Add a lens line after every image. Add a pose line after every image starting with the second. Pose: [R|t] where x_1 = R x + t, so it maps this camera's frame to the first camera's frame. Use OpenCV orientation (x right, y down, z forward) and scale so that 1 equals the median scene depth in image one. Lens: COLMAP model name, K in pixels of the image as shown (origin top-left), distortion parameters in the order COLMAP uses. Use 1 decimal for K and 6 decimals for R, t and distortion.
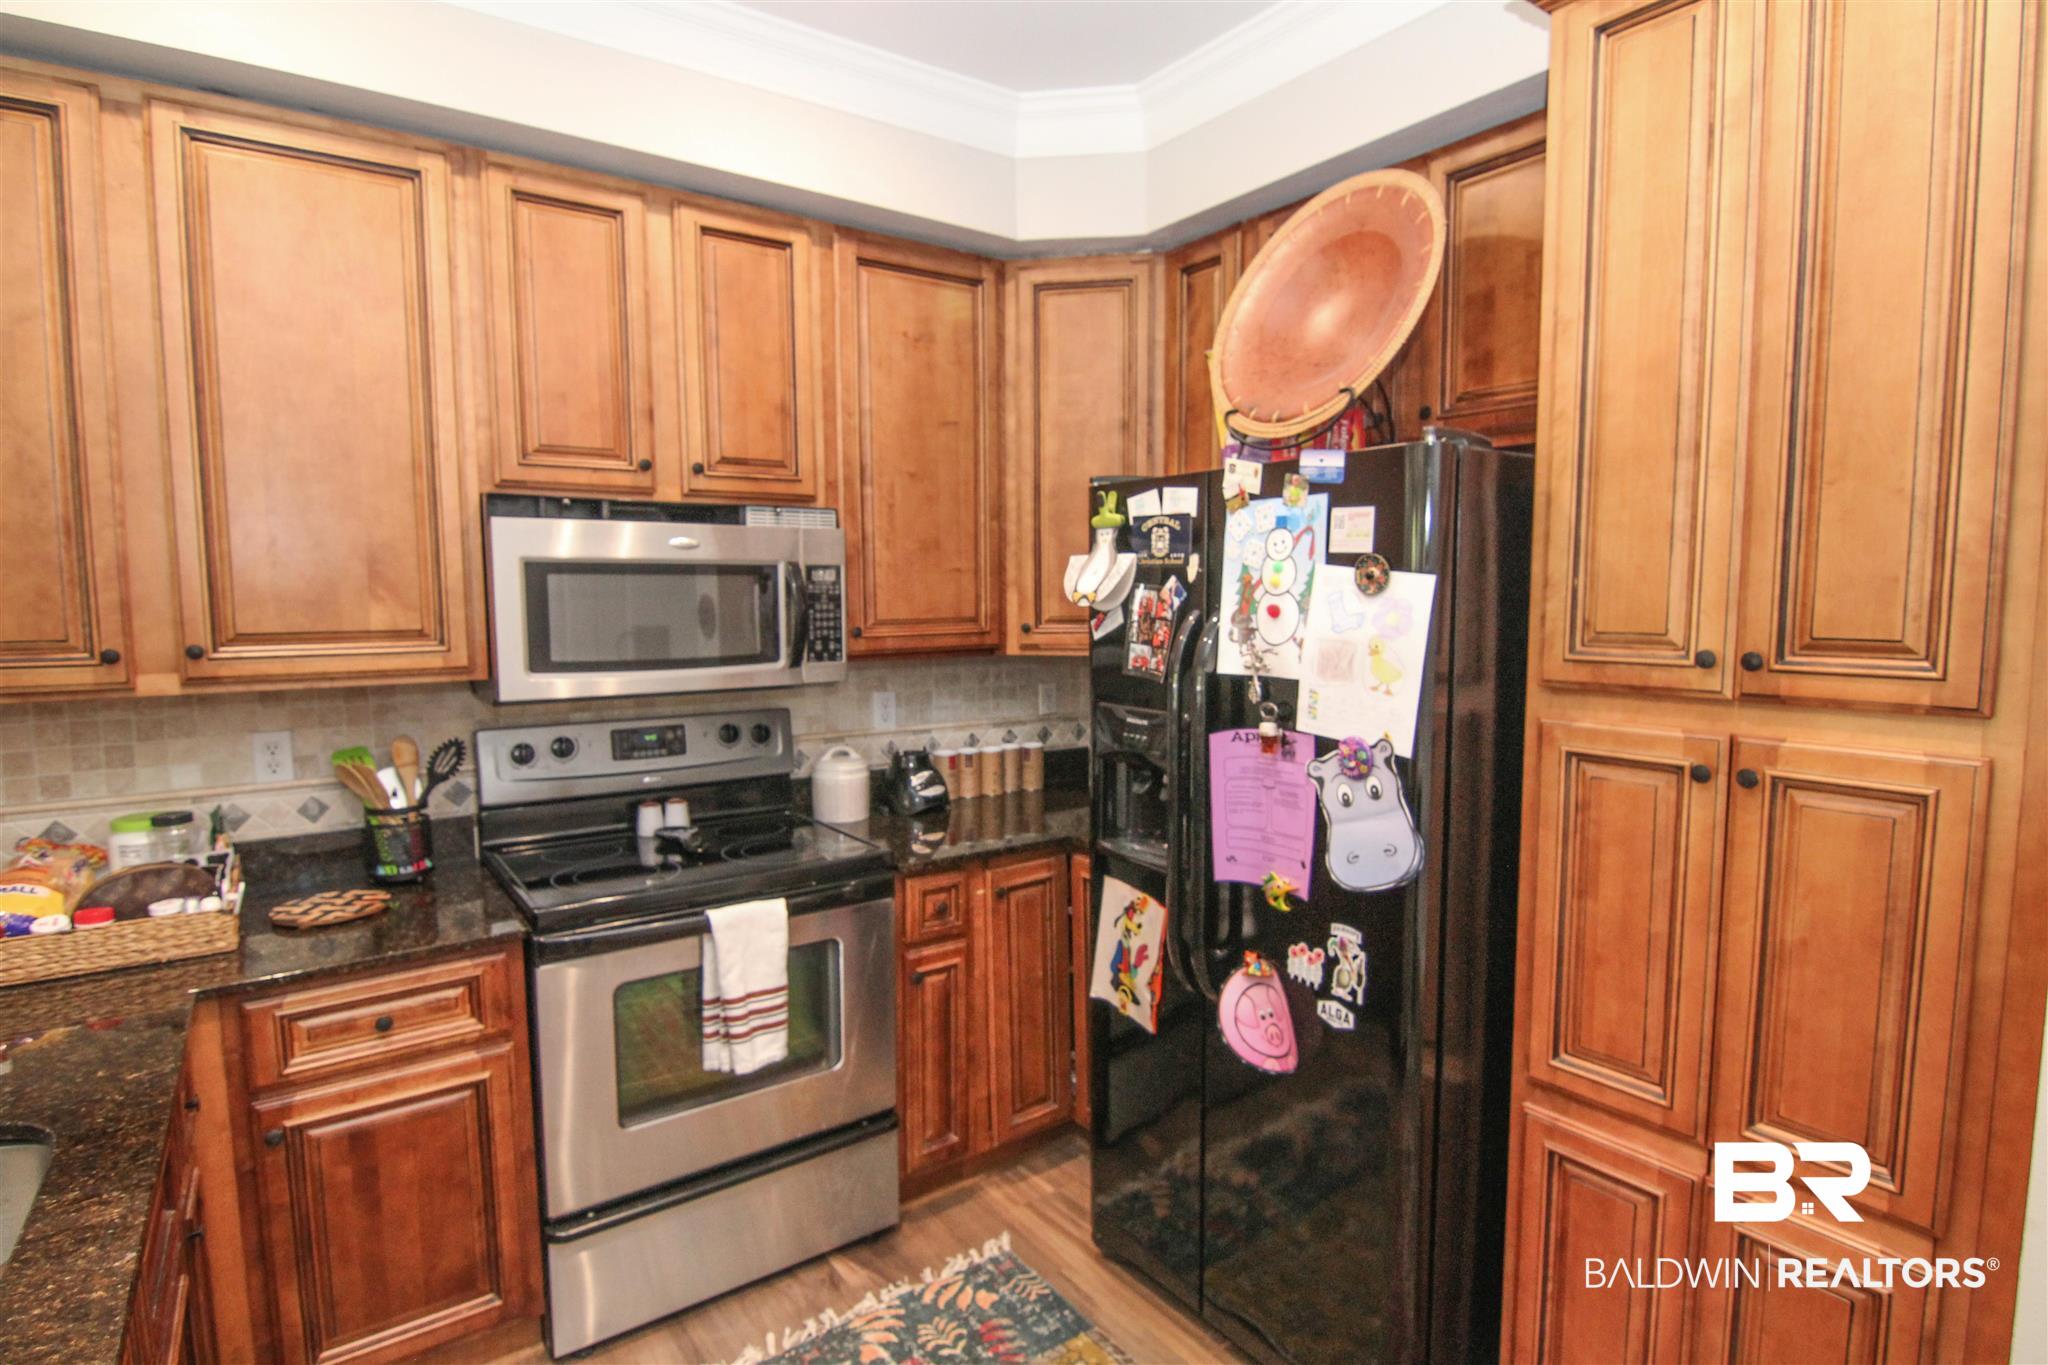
lens RADIAL K [[1044.3, 0, 1029.1], [0, 1044.3, 687.2], [0, 0, 1]] dist [-0.015605, -0.001265]
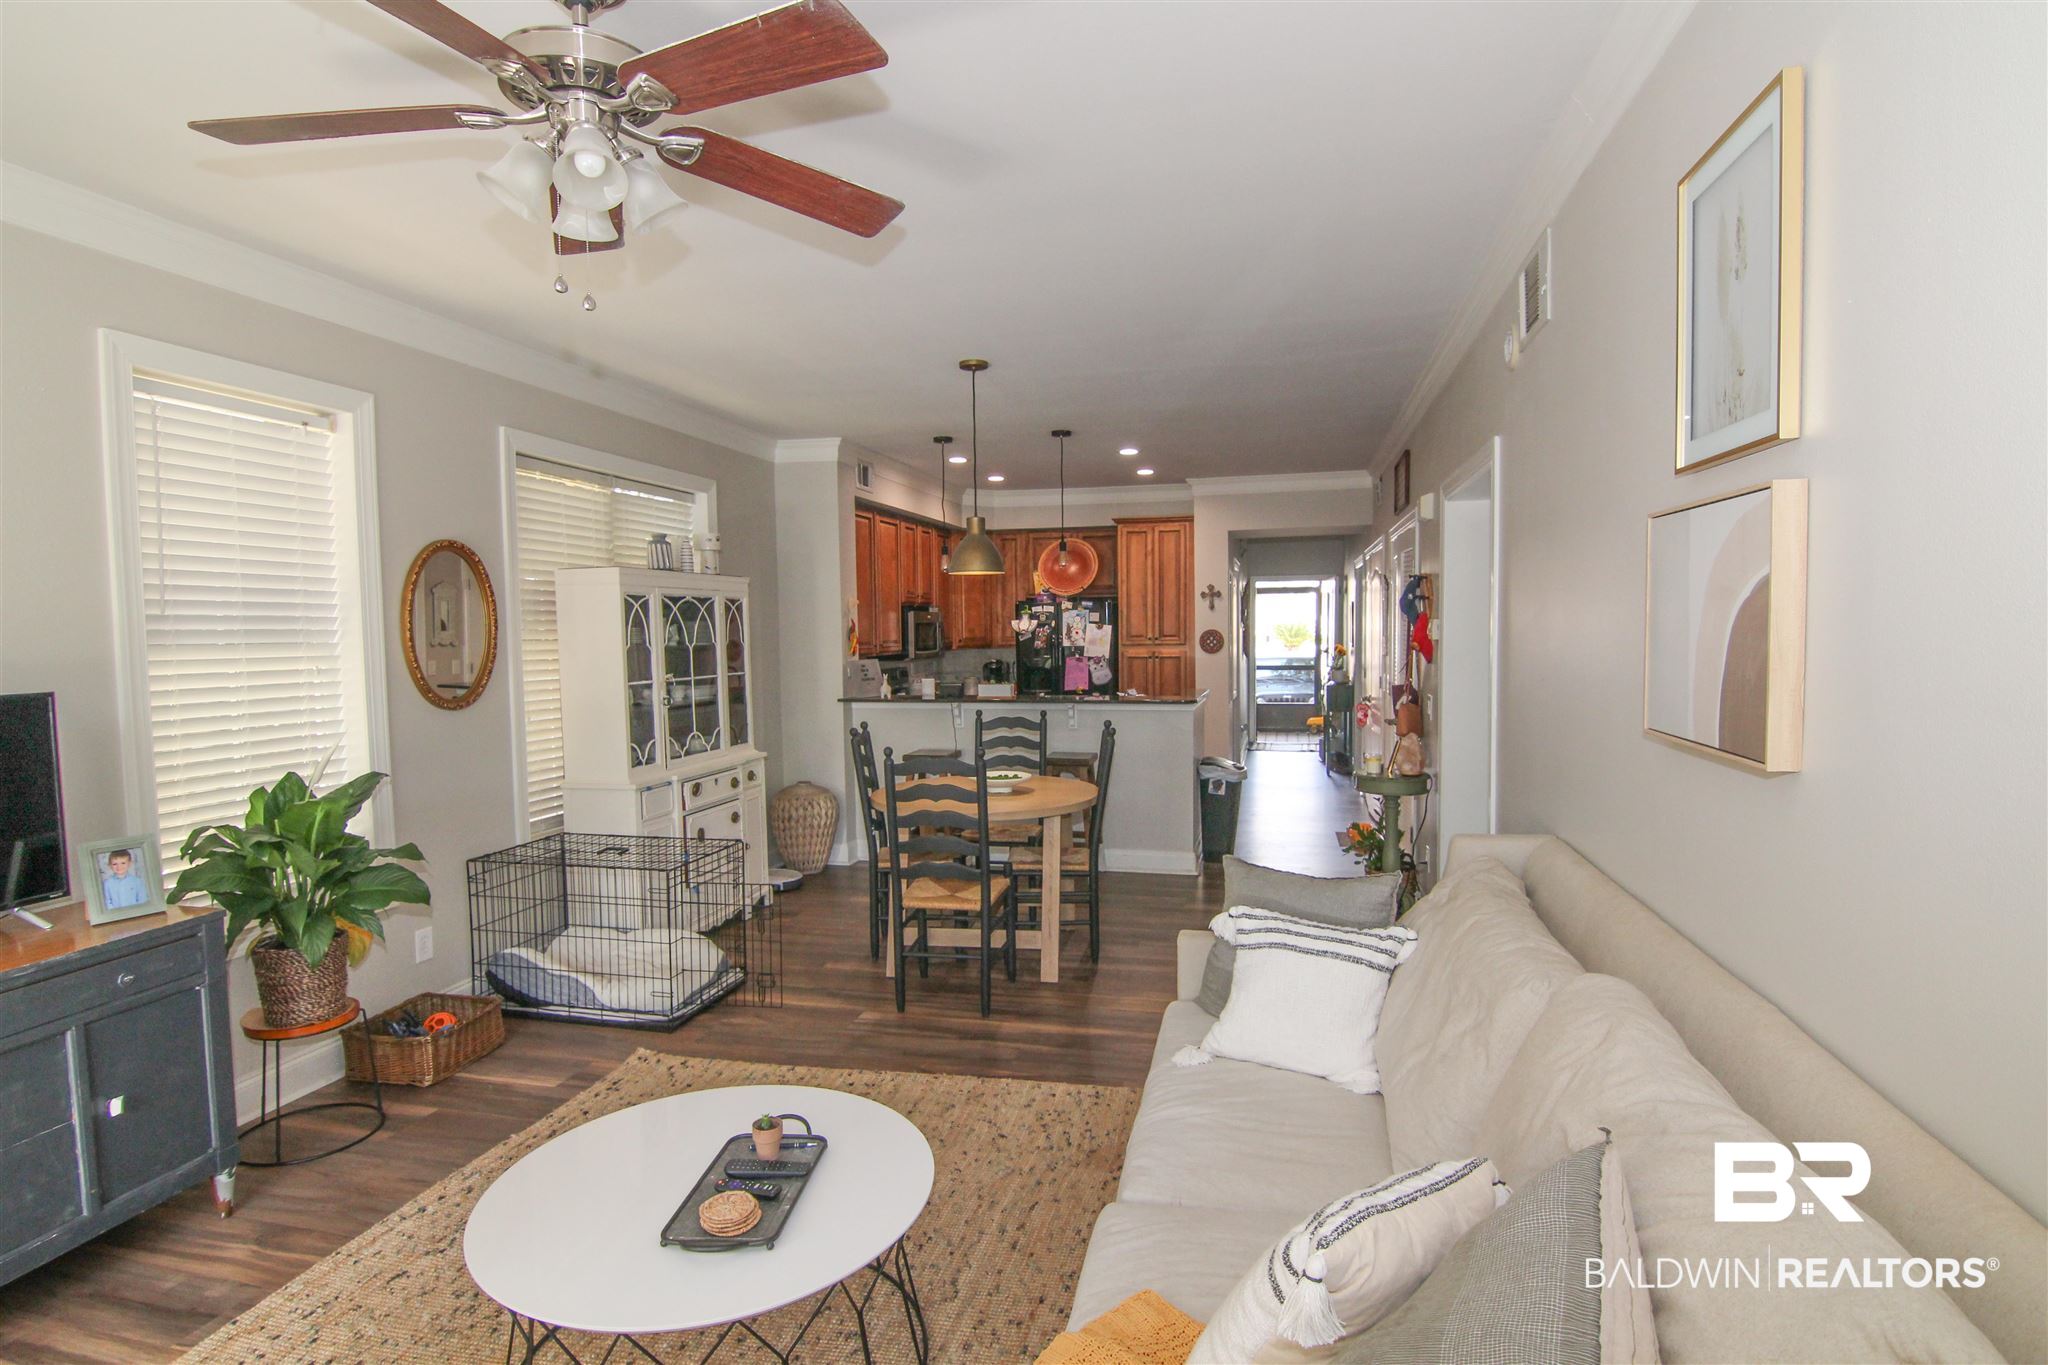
lens RADIAL K [[1044.3, 0, 1029.1], [0, 1044.3, 687.2], [0, 0, 1]] dist [-0.015605, -0.001265]
pose [[0.760287, -0.043896, 0.648103, -2.730319], [0.067979, 0.997612, -0.012177, 0.199256], [-0.646021, 0.053315, 0.761456, -2.257996]]
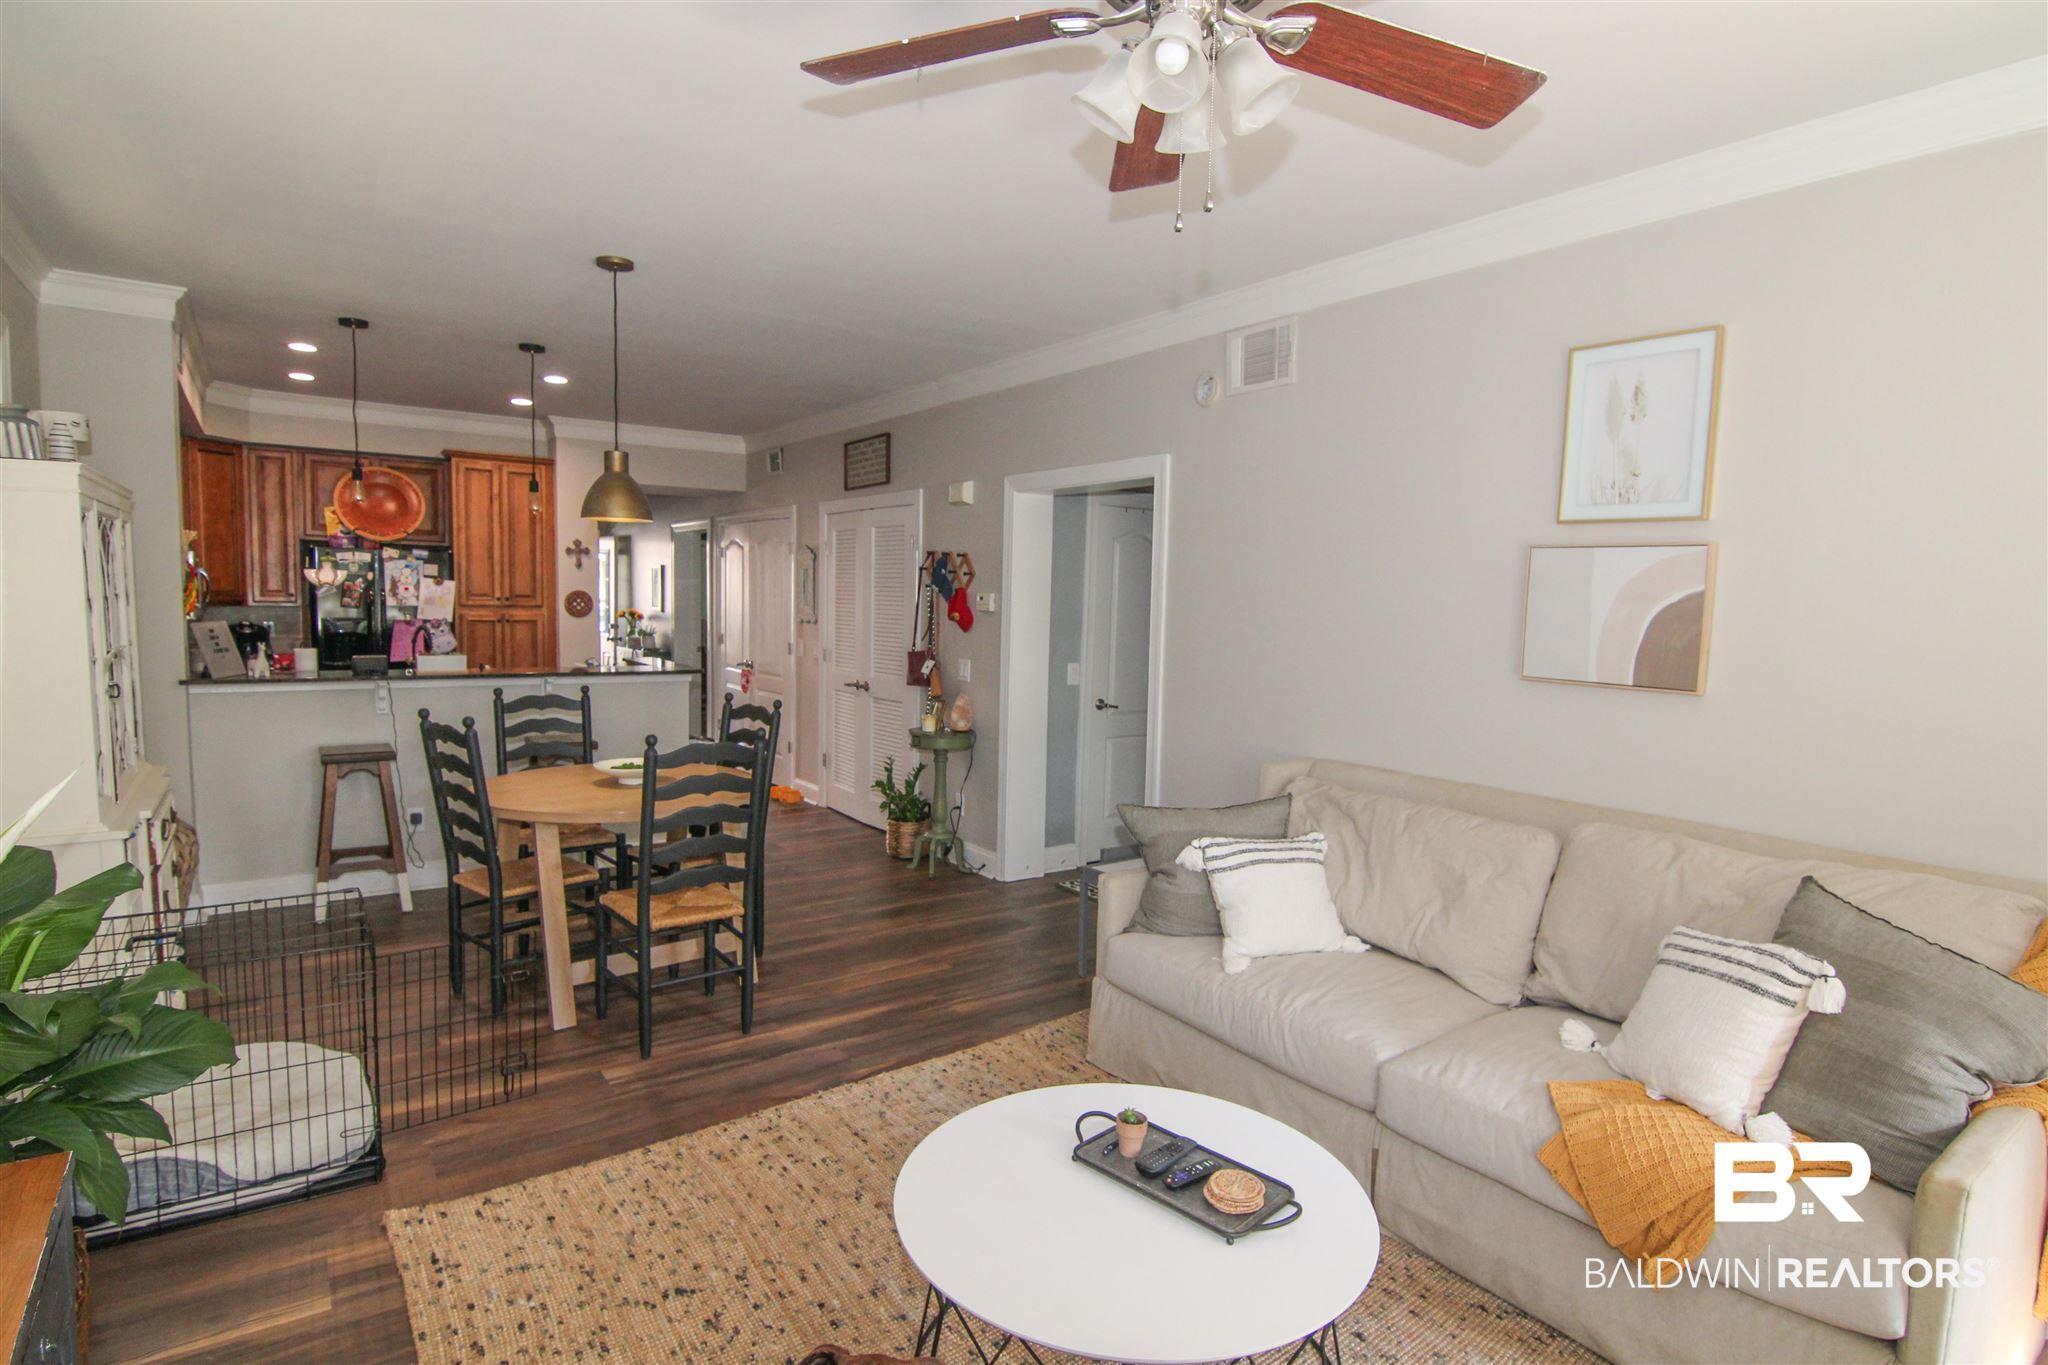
lens RADIAL K [[1064.2, 0, 1040.5], [0, 1064.2, 689.4], [0, 0, 1]] dist [-0.001787, -0.020307]
pose [[0.000368, -0.083839, 0.996479, -3.264236], [0.063243, 0.994486, 0.083648, 0.104584], [-0.997998, 0.062990, 0.005668, -1.195599]]
